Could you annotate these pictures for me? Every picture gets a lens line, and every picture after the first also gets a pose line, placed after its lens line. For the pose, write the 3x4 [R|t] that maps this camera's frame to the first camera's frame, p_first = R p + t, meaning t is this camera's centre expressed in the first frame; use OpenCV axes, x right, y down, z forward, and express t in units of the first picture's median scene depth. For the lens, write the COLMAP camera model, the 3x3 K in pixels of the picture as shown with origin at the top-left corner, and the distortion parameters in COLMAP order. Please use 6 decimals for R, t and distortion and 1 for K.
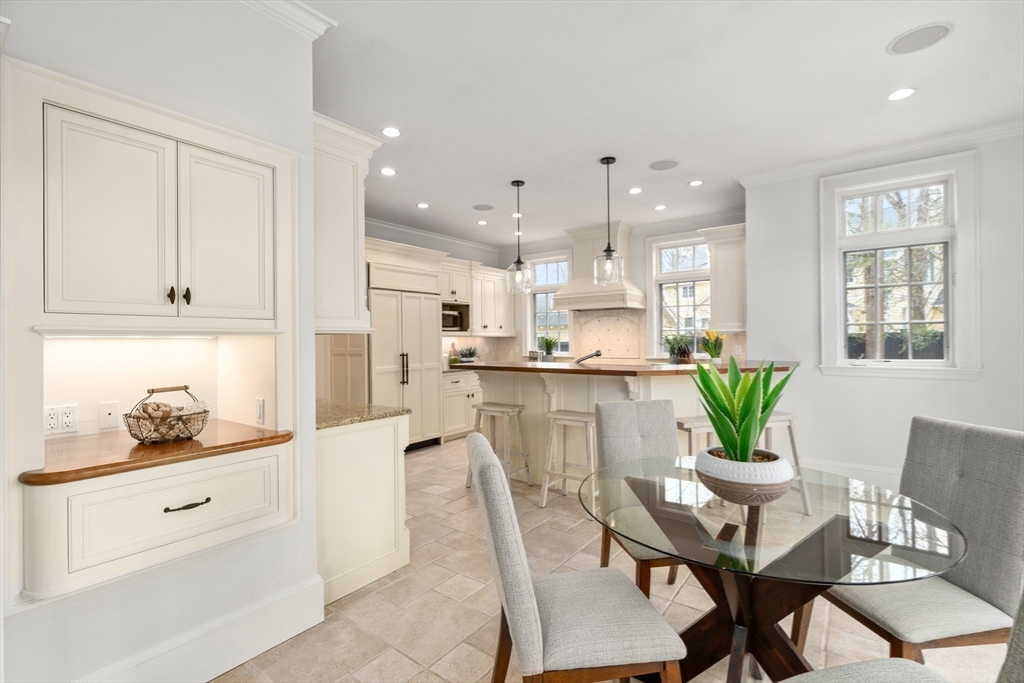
lens RADIAL K [[464.6, 0, 507.9], [0, 464.6, 341.6], [0, 0, 1]] dist [-0.000281, 0.000020]
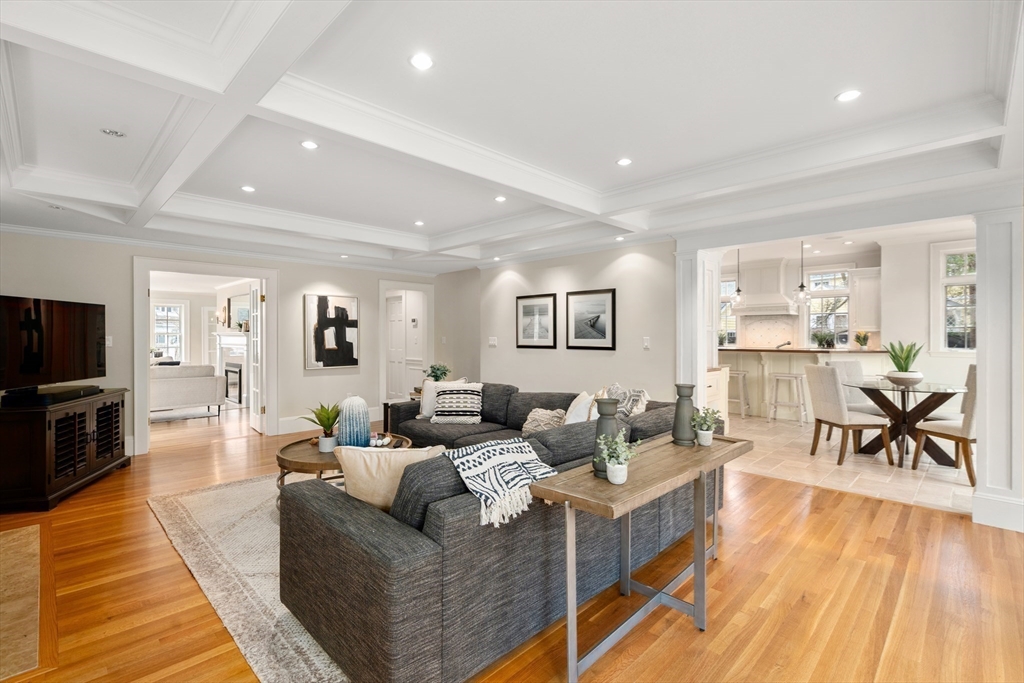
lens RADIAL K [[464.6, 0, 509.4], [0, 464.6, 337.2], [0, 0, 1]] dist [-0.000281, 0.000020]
pose [[0.990558, 0.007706, -0.136875, -0.673460], [-0.007904, 0.999968, -0.000905, 0.015098], [0.136863, 0.001978, 0.990588, -0.973296]]
